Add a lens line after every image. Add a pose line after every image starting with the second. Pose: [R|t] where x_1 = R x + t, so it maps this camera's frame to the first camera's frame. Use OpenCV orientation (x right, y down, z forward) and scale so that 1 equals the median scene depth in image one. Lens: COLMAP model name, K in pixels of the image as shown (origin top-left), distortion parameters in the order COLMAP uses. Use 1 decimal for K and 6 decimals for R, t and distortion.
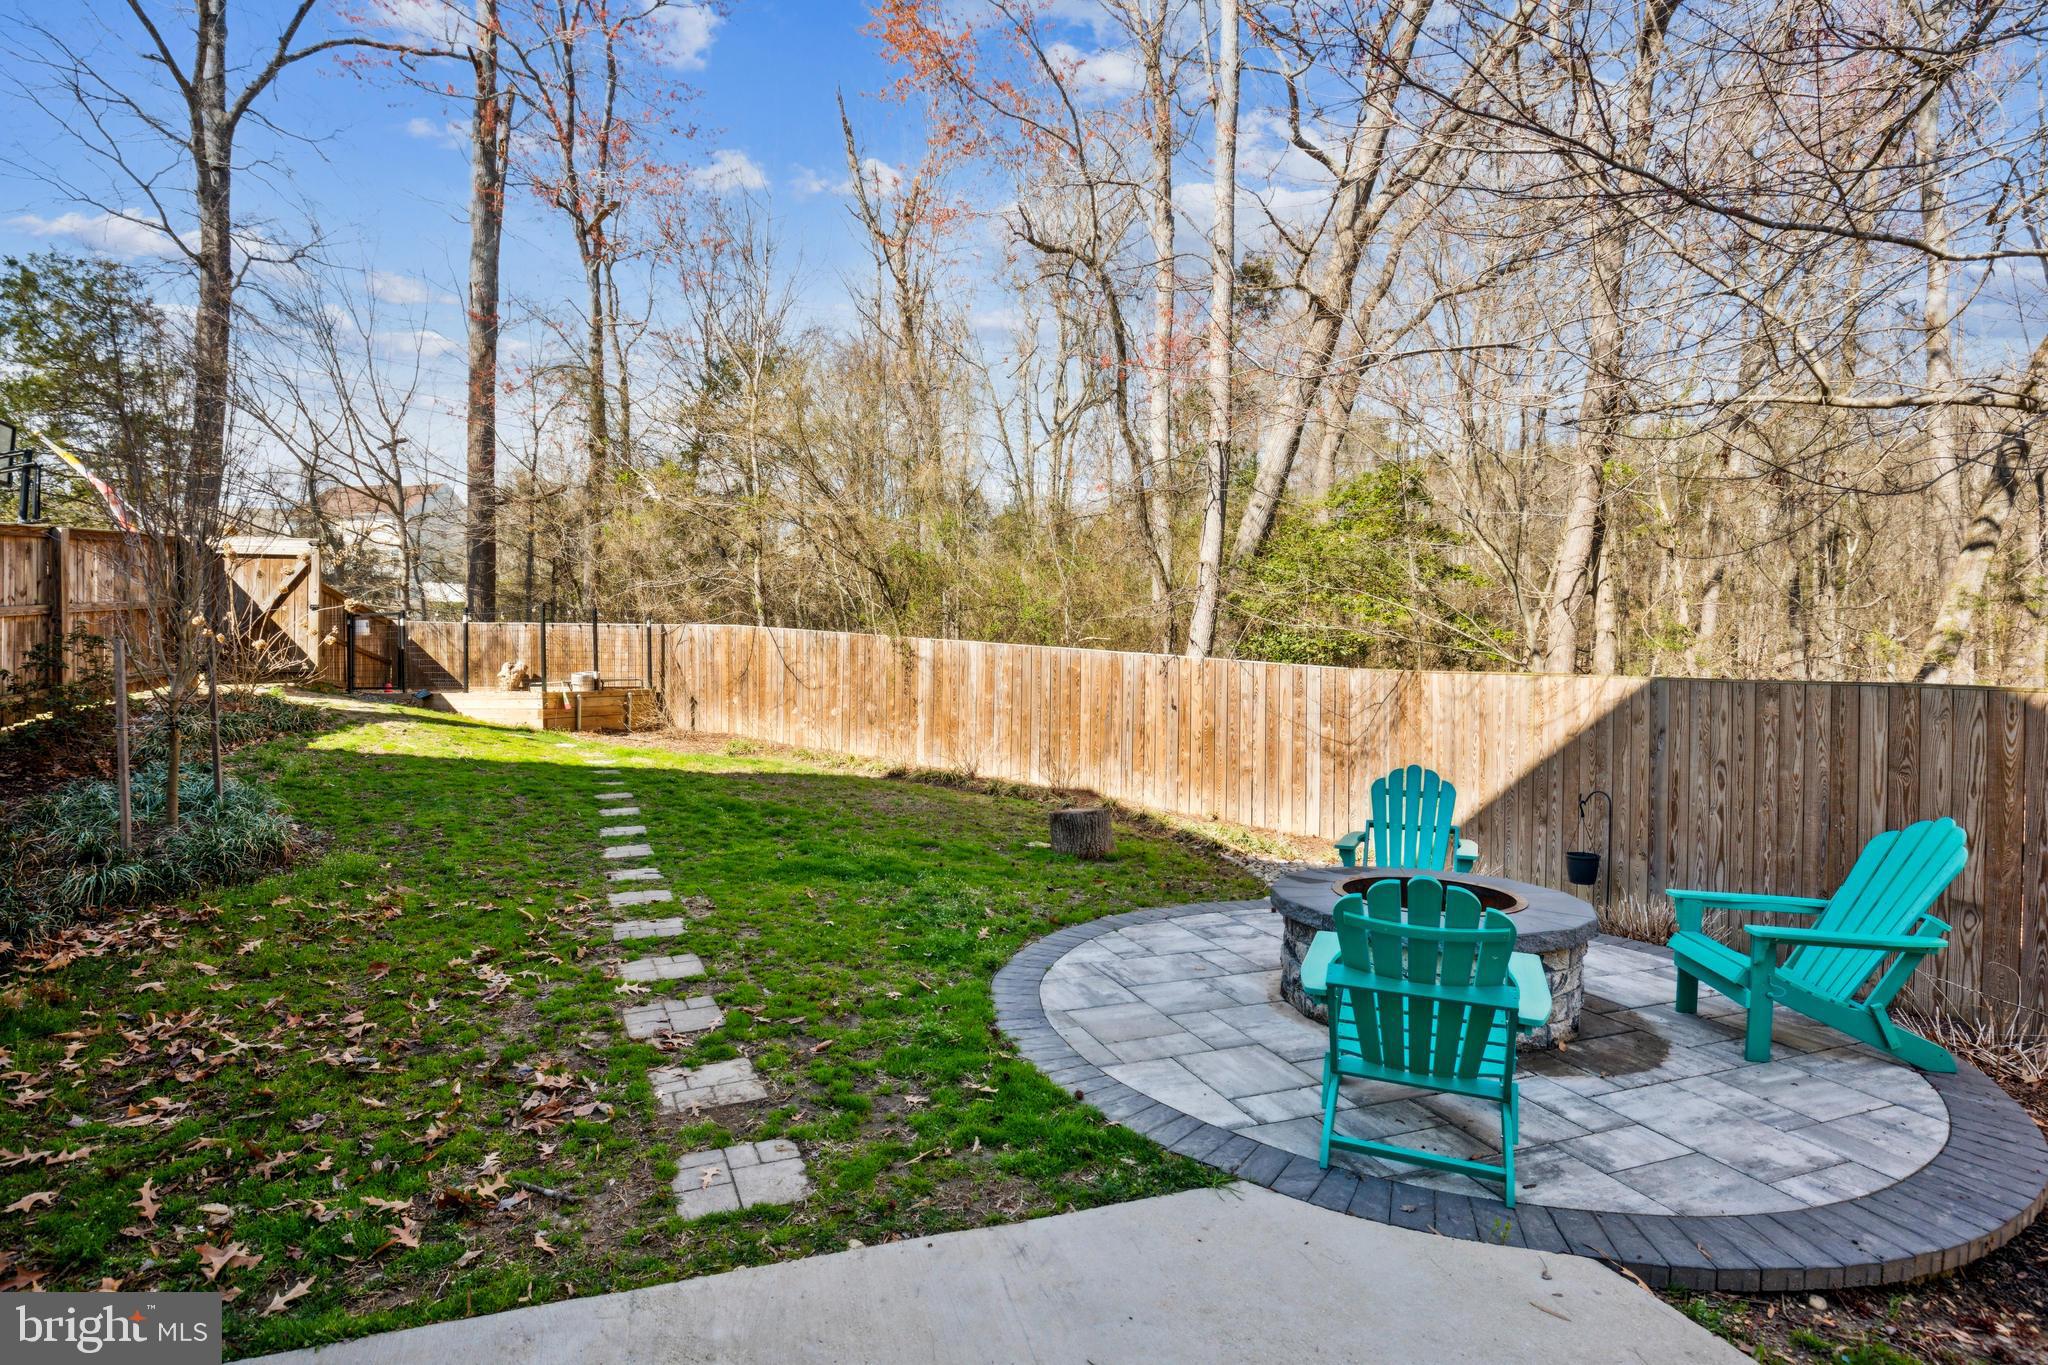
lens RADIAL K [[964.5, 0, 1022.5], [0, 964.5, 699.7], [0, 0, 1]] dist [-0.023468, 0.000148]
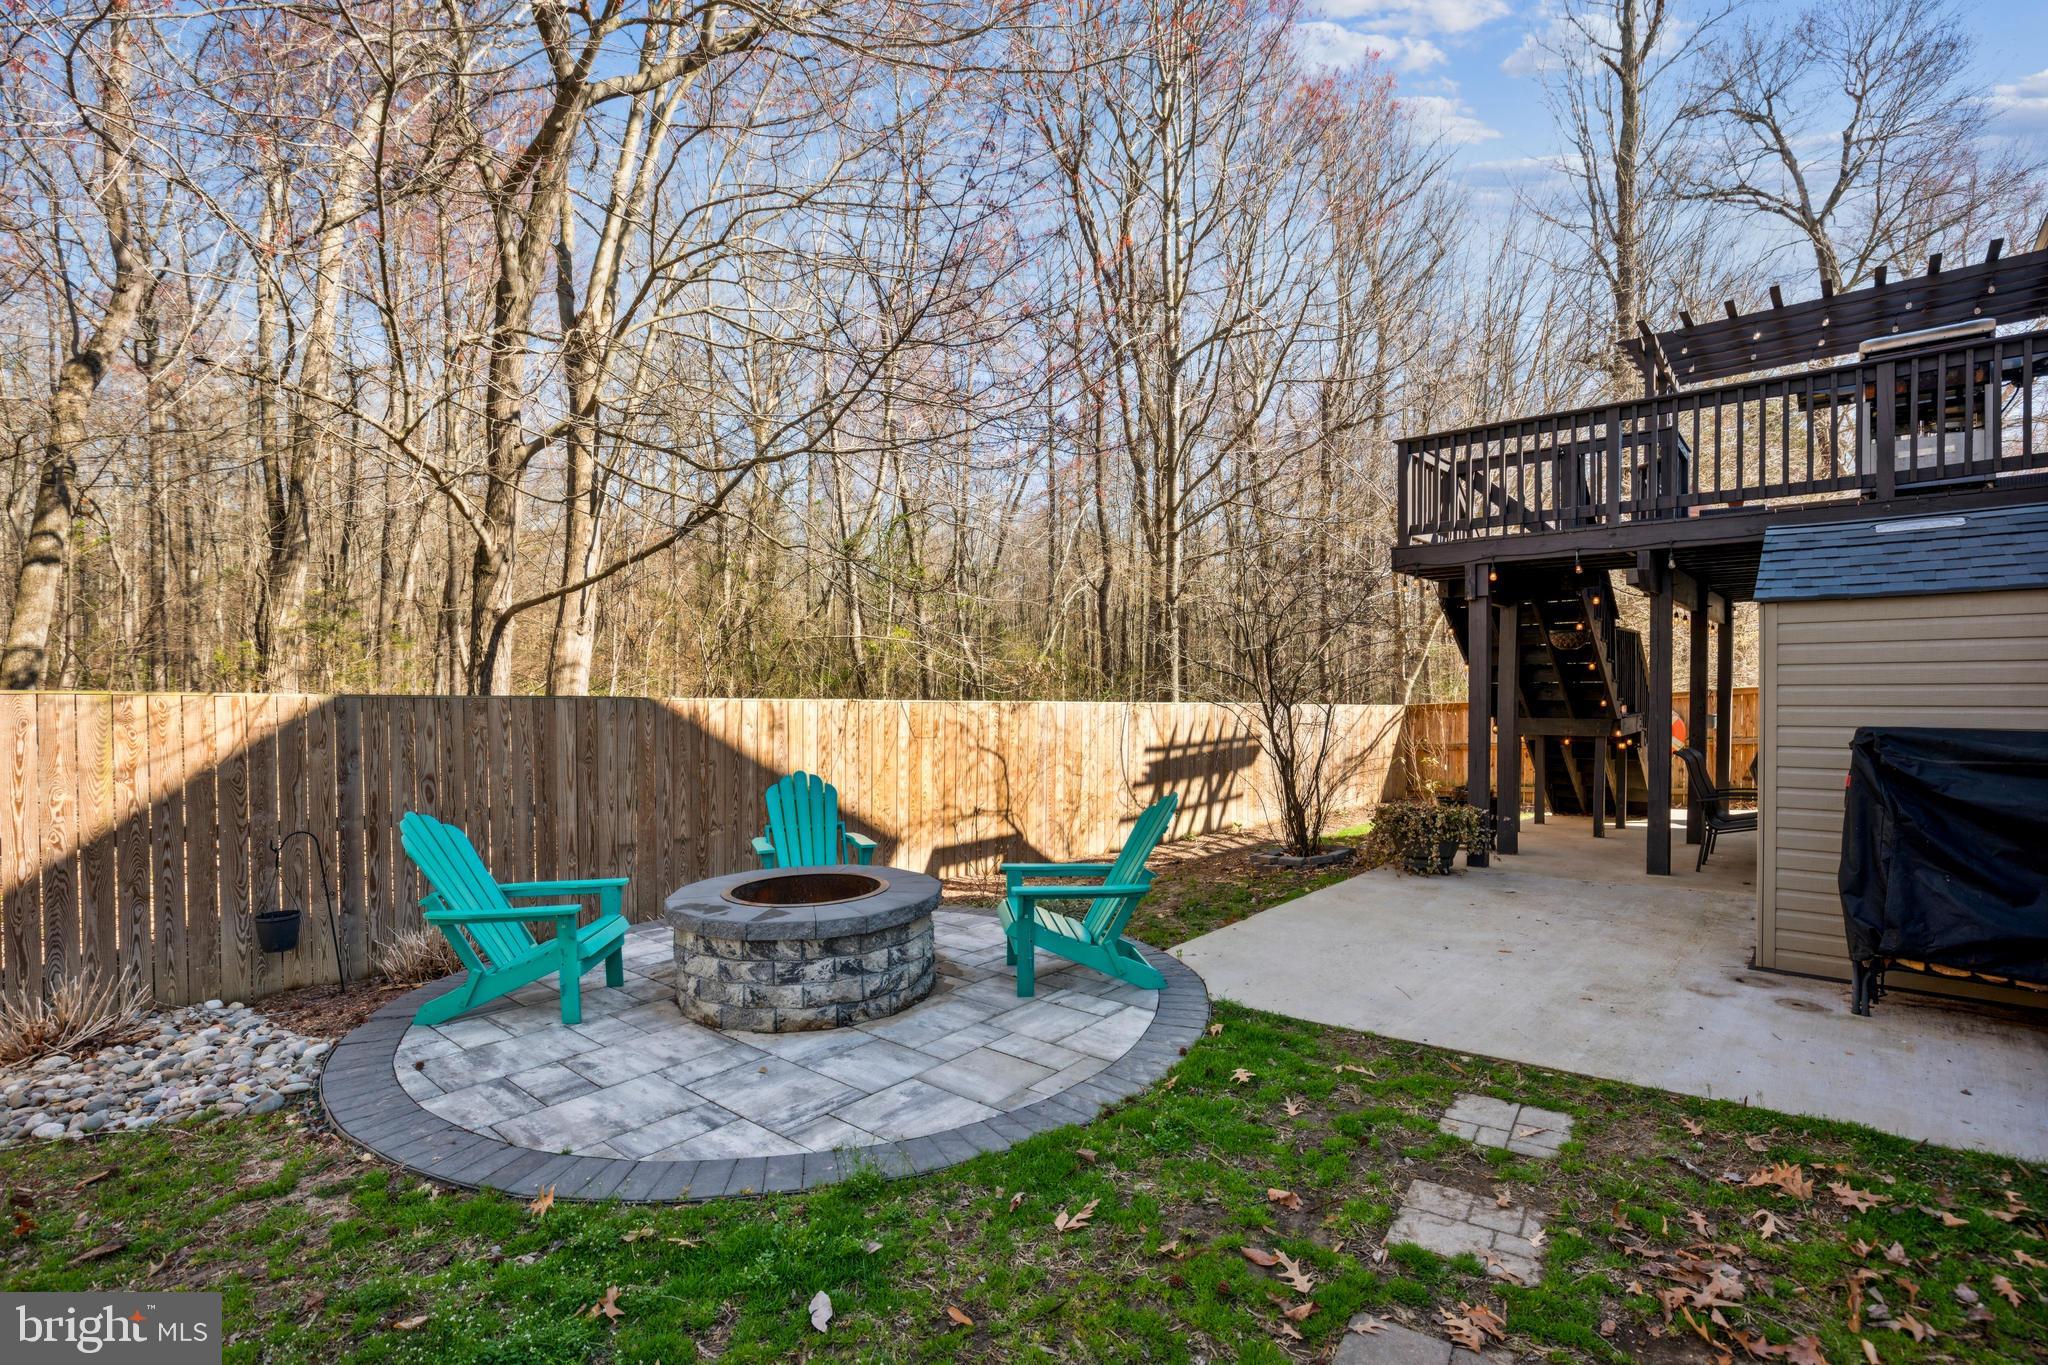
lens RADIAL K [[964.5, 0, 1022.5], [0, 964.5, 699.7], [0, 0, 1]] dist [-0.023468, 0.000148]
pose [[-0.506214, -0.001519, 0.862407, -0.319985], [0.031754, 0.999288, 0.020399, -0.011721], [-0.861823, 0.037711, -0.505805, 0.671769]]
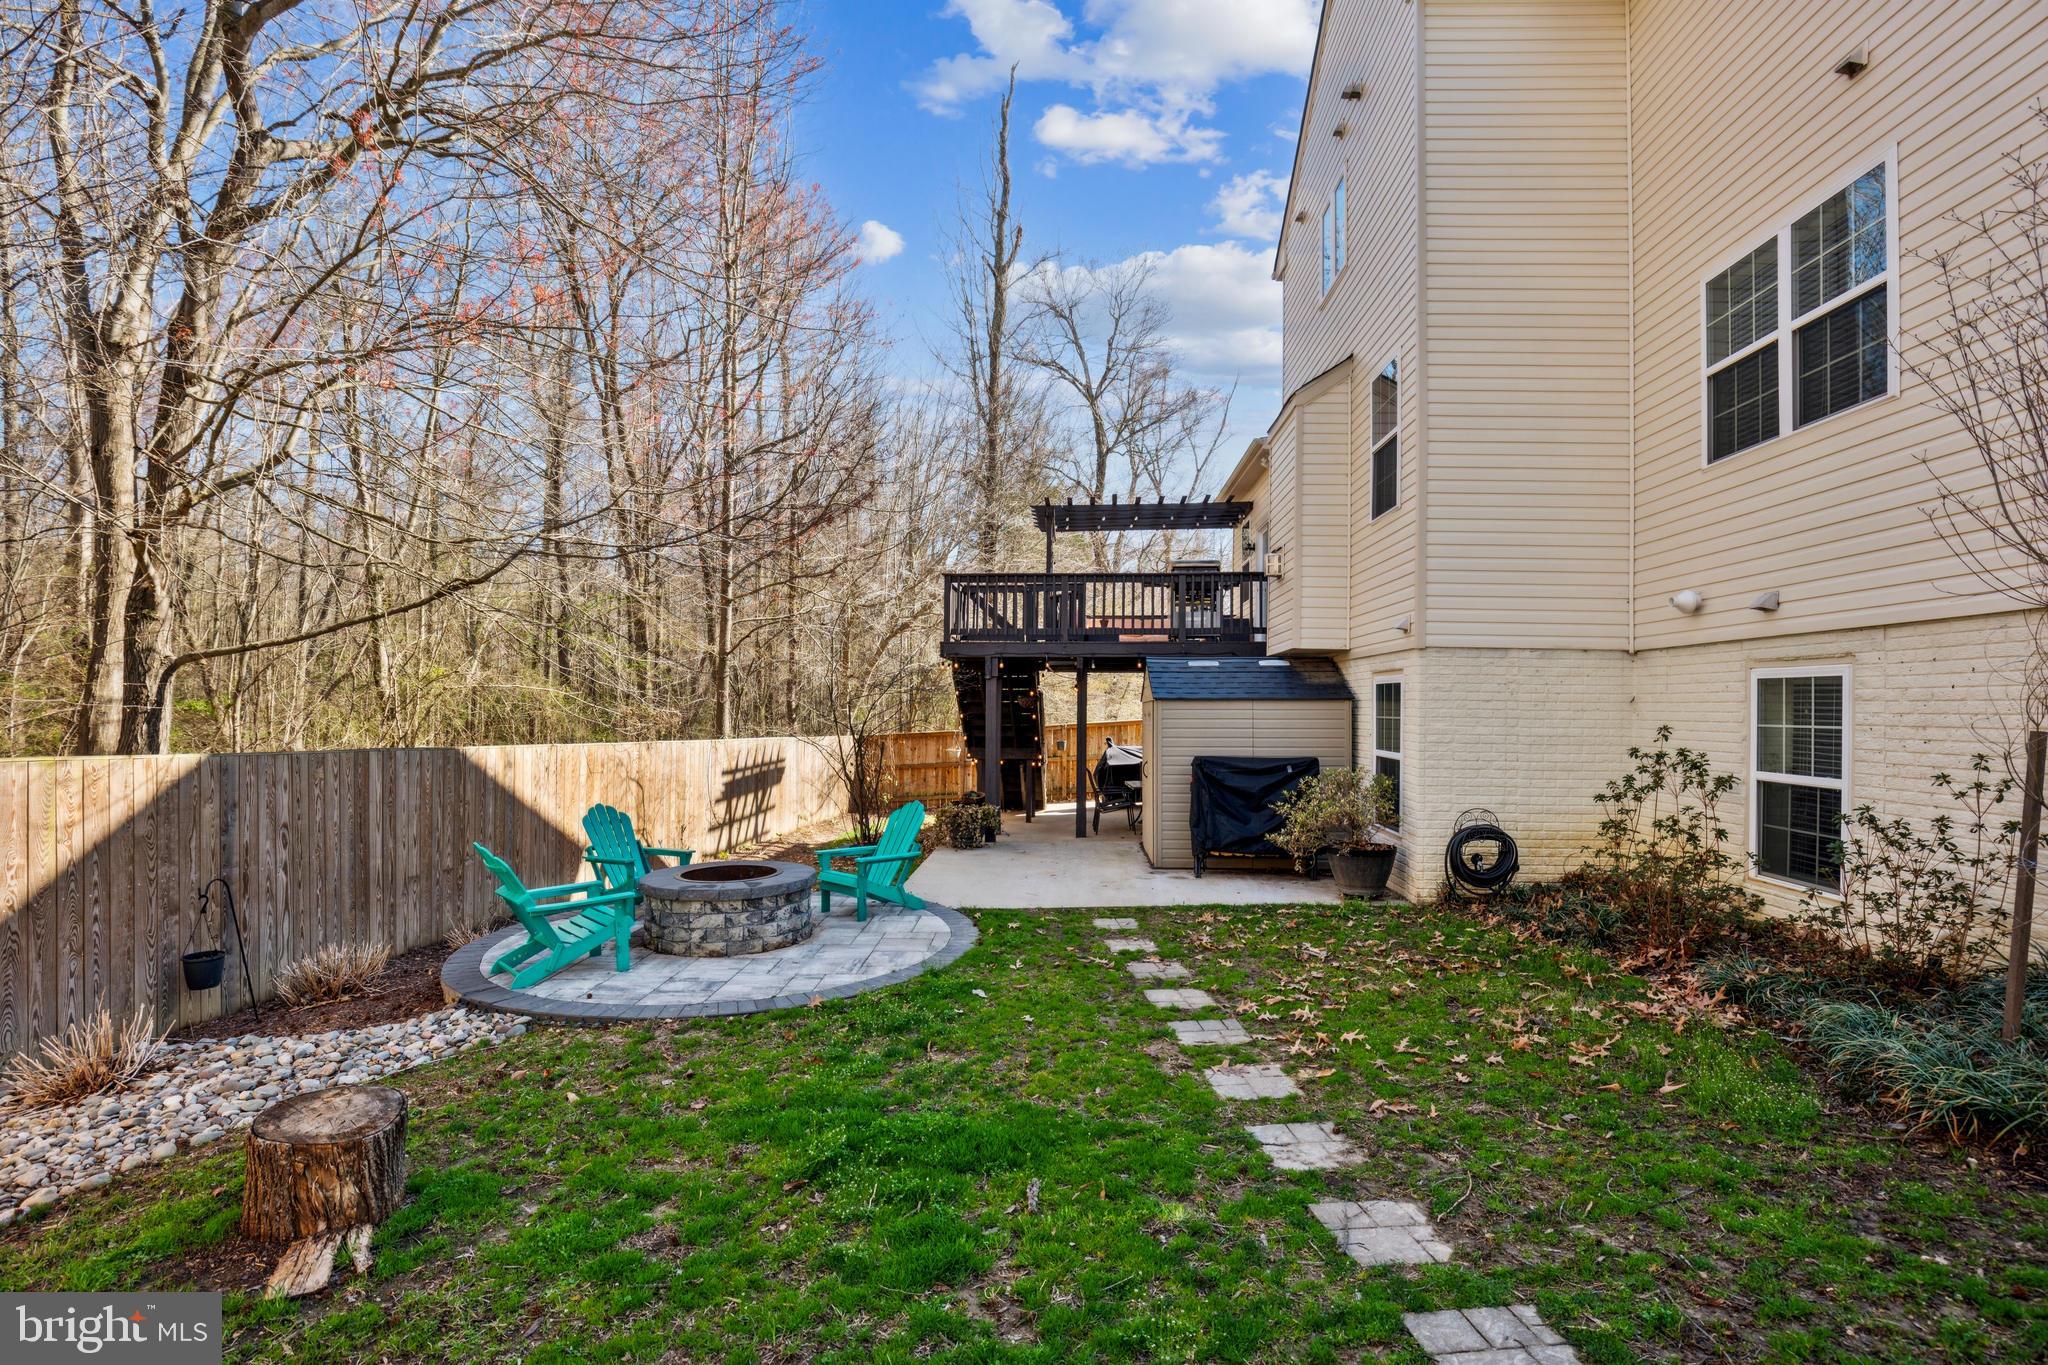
lens RADIAL K [[958.6, 0, 1035.7], [0, 958.6, 686.6], [0, 0, 1]] dist [-0.028254, 0.005705]
pose [[-0.933476, 0.001831, 0.358636, -0.359069], [0.005199, 0.999951, 0.008427, -0.073342], [-0.358603, 0.009731, -0.933439, 1.217420]]
